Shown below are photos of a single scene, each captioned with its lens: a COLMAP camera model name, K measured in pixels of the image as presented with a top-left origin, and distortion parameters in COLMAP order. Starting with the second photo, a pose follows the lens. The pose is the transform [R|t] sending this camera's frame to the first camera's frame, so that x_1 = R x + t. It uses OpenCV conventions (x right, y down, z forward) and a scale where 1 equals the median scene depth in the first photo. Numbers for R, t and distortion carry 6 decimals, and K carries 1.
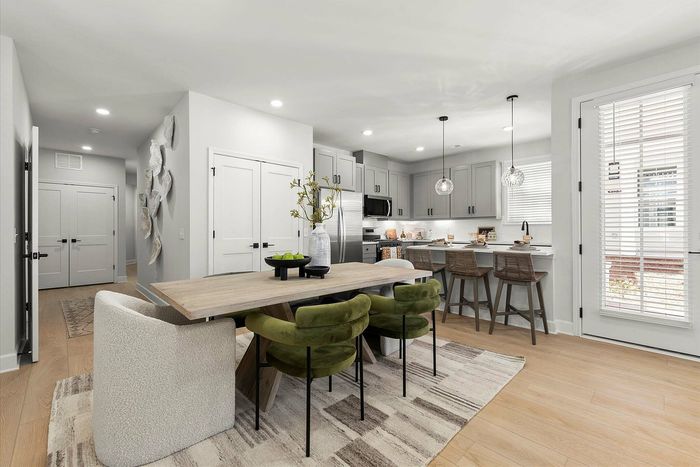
lens RADIAL K [[299.8, 0, 348.8], [0, 299.8, 230.6], [0, 0, 1]] dist [-0.000676, -0.000149]
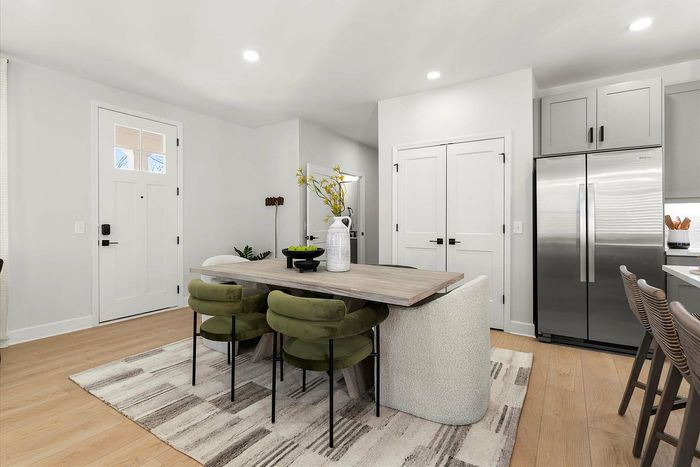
lens RADIAL K [[337.5, 0, 350.4], [0, 337.5, 223.7], [0, 0, 1]] dist [-0.001073, -0.000117]
pose [[0.236629, 0.011219, -0.971535, 1.089464], [0.001326, 0.999929, 0.011870, -0.025199], [0.971599, -0.004097, 0.236597, 0.920288]]
